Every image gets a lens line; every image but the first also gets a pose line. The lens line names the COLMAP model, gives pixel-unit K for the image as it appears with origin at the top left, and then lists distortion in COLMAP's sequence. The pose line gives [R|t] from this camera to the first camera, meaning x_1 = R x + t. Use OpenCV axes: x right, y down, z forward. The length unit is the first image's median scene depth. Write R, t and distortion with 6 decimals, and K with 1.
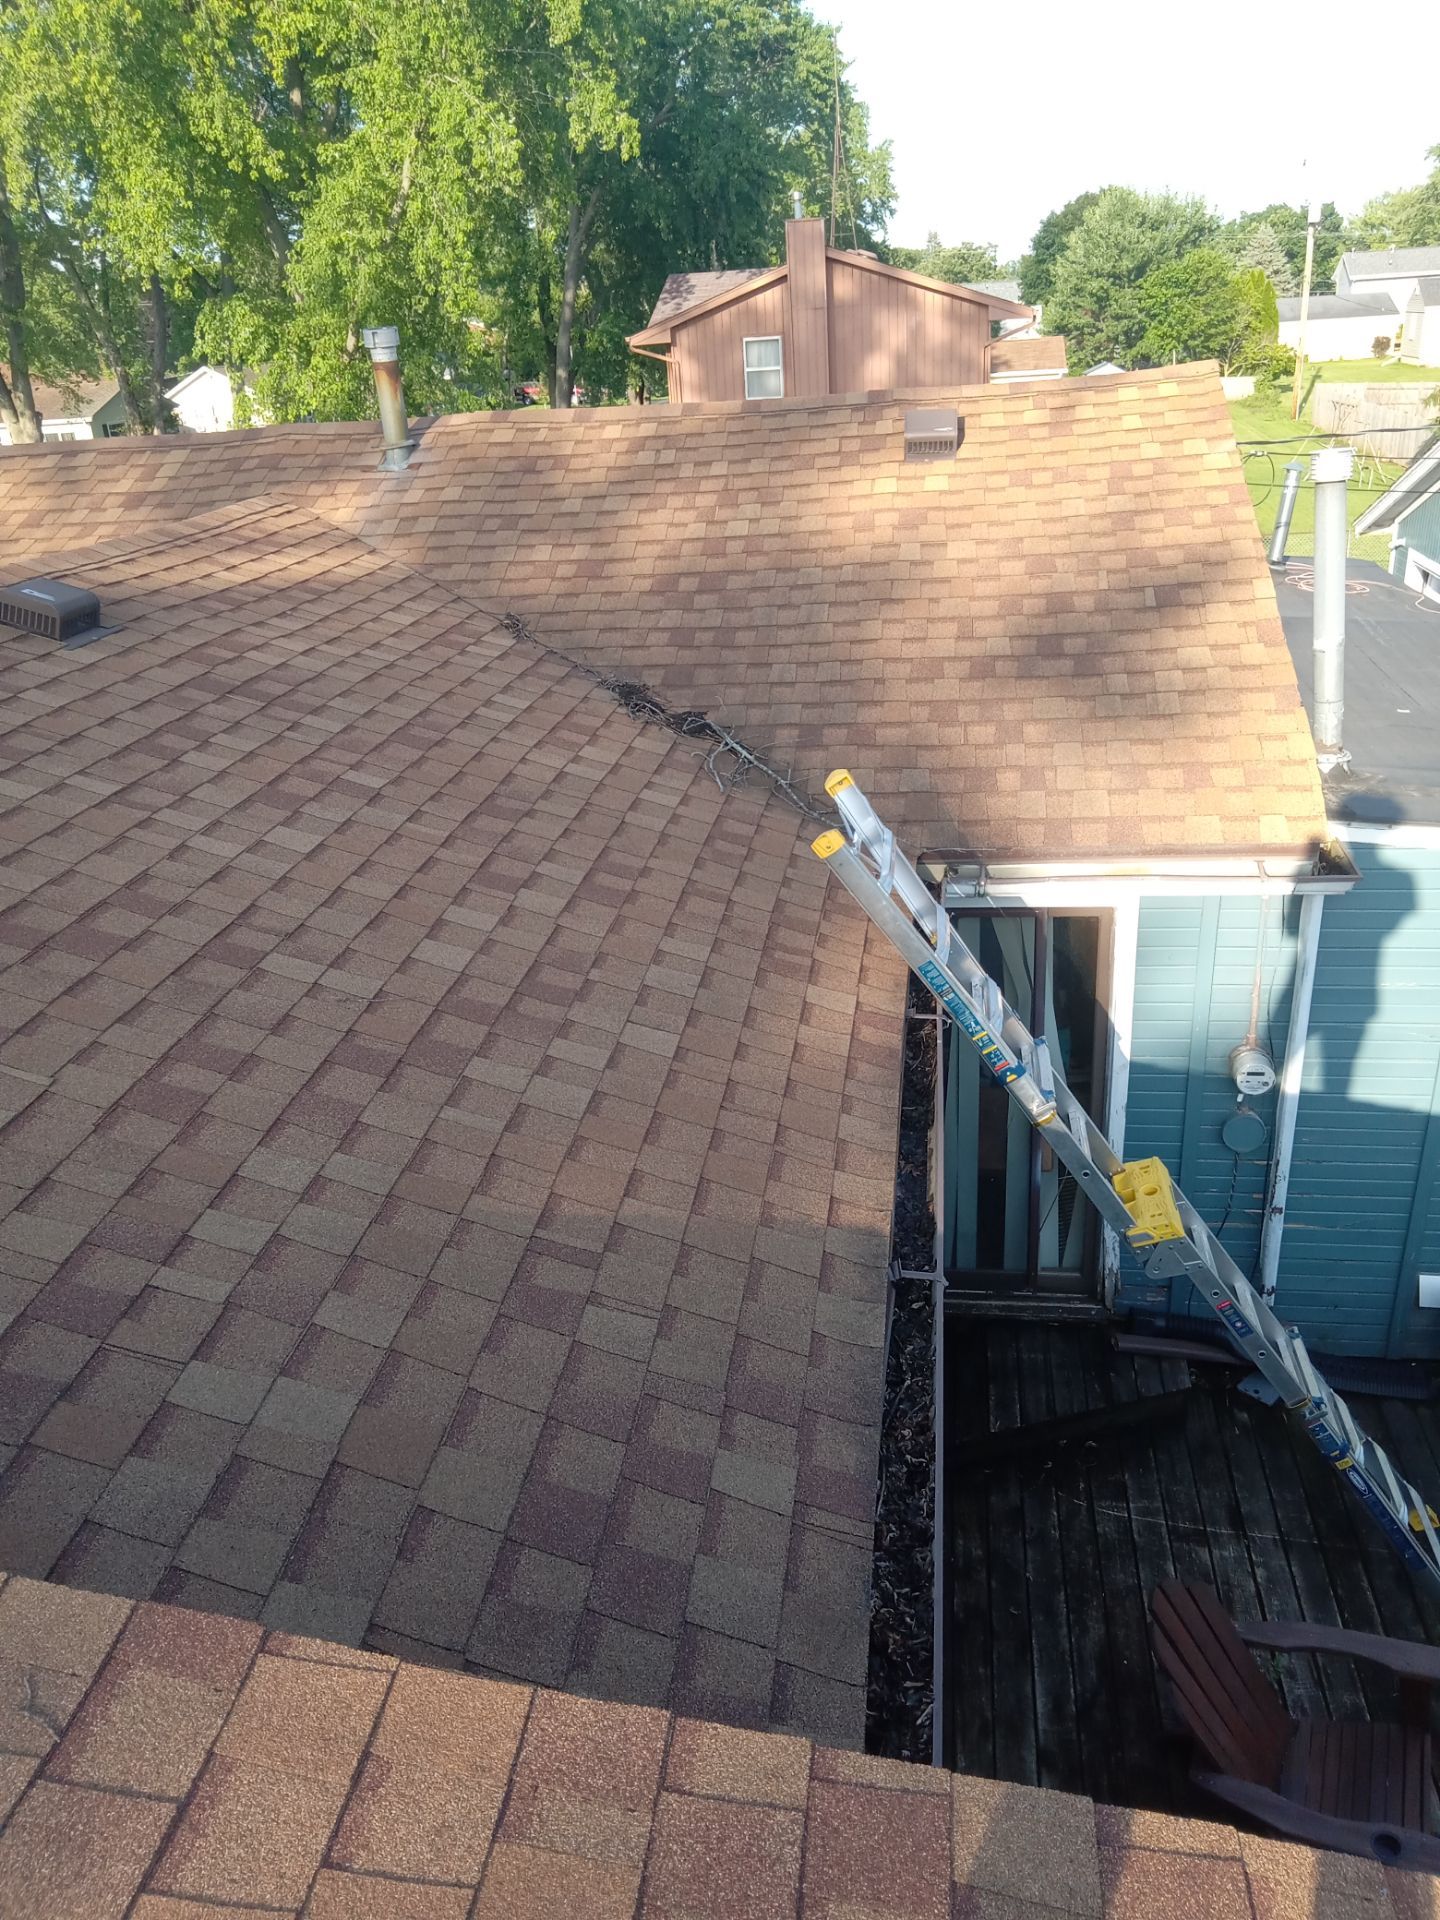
lens RADIAL K [[1488.5, 0, 636.3], [0, 1488.5, 962.9], [0, 0, 1]] dist [-0.023871, 0.007924]
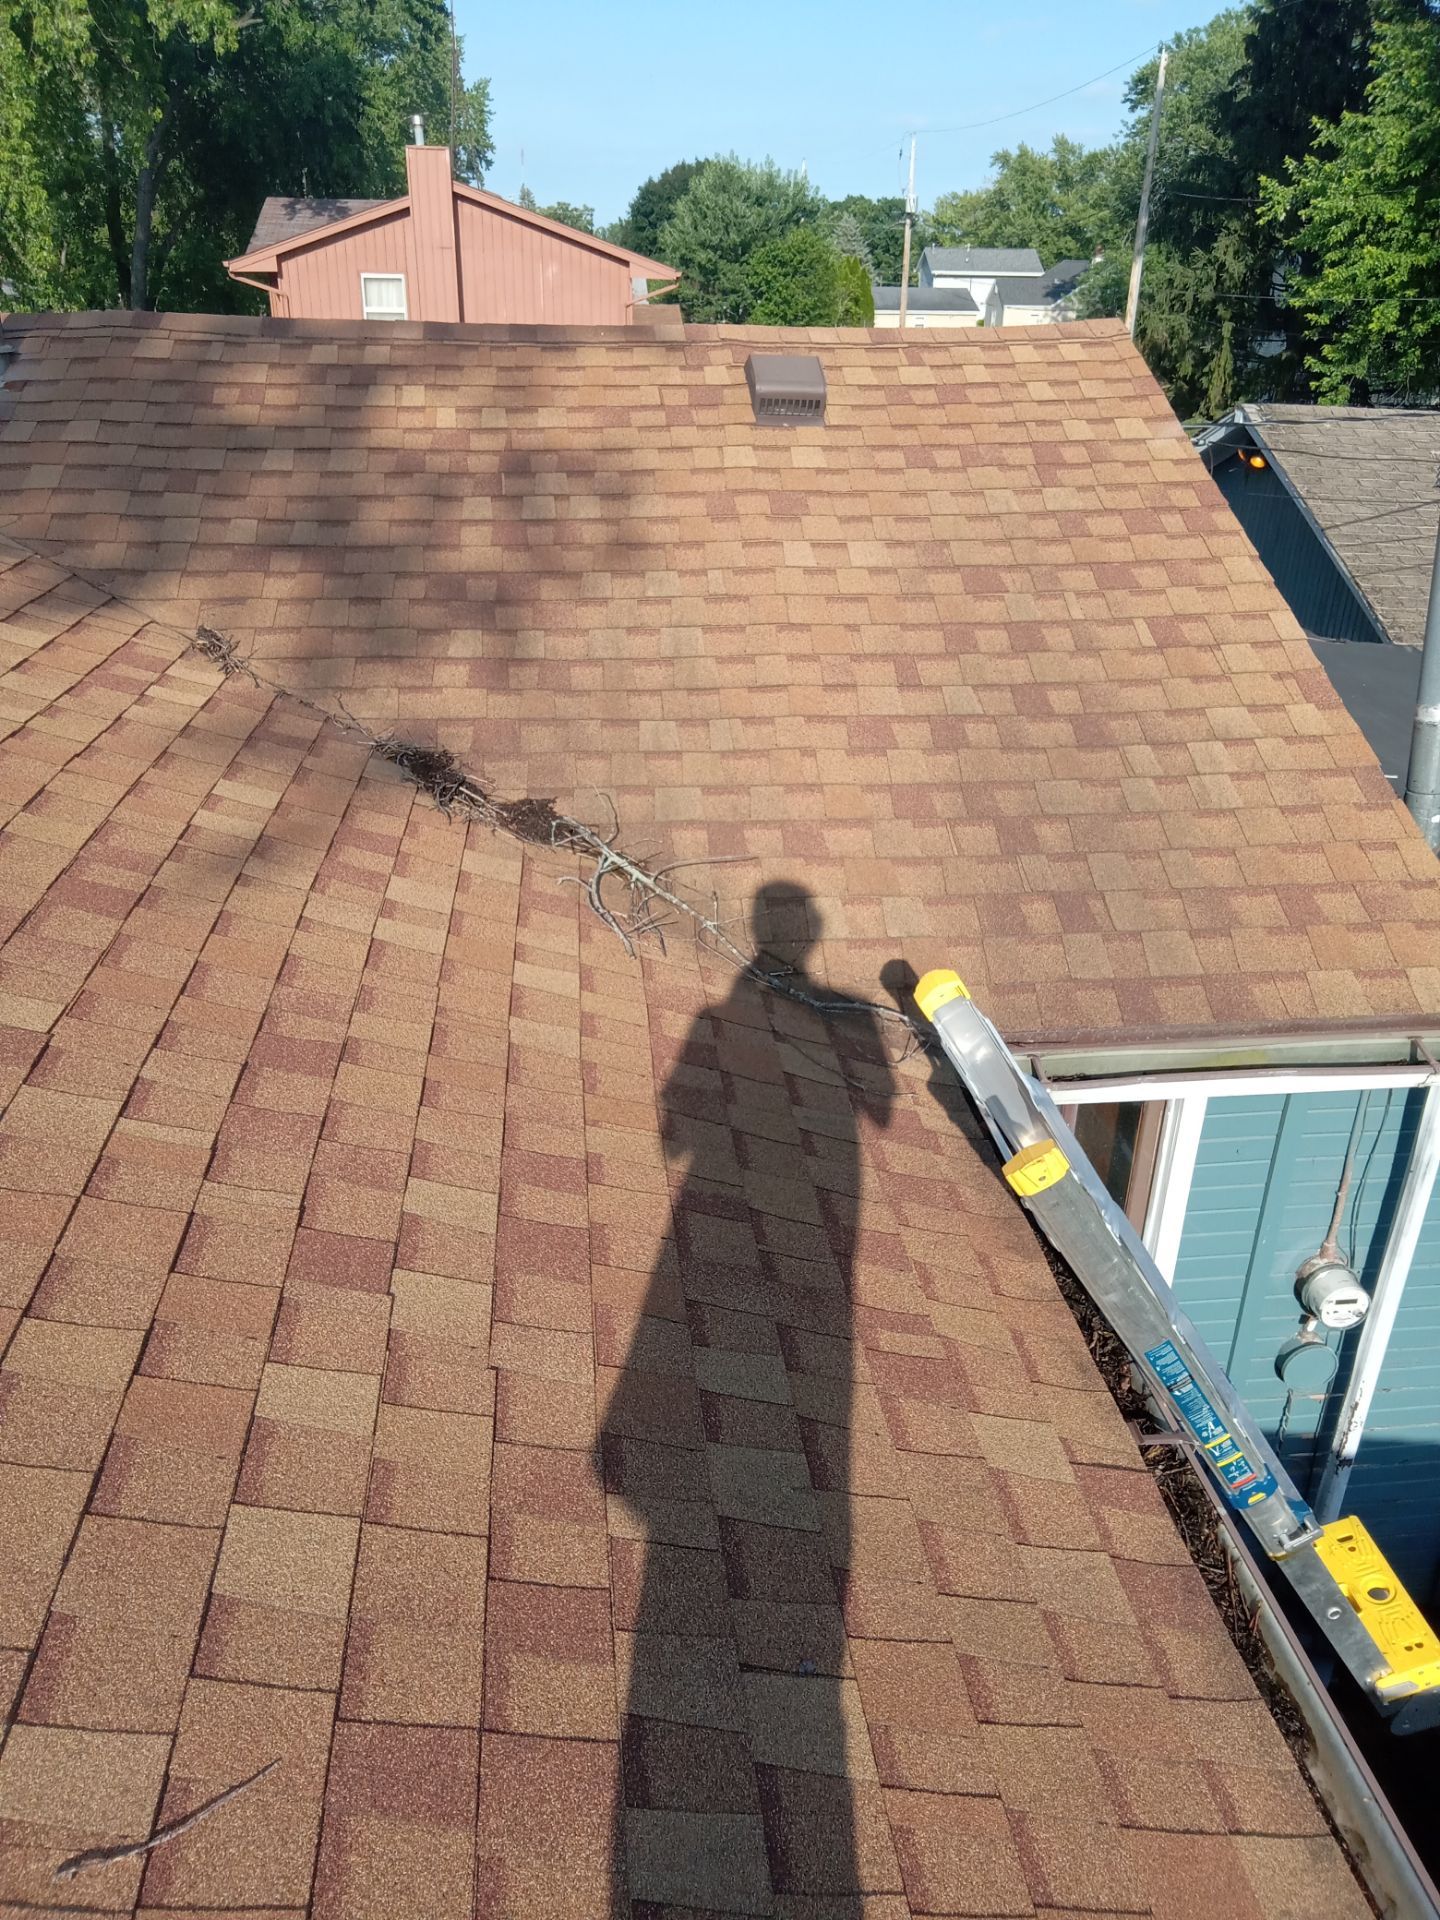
lens RADIAL K [[1536.2, 0, 720.0], [0, 1536.2, 960.0], [0, 0, 1]] dist [-0.003951, -0.015201]
pose [[0.954252, -0.039504, 0.296382, -0.071129], [0.036140, 0.999205, 0.016823, -0.091808], [-0.296811, -0.005342, 0.954921, 0.294008]]
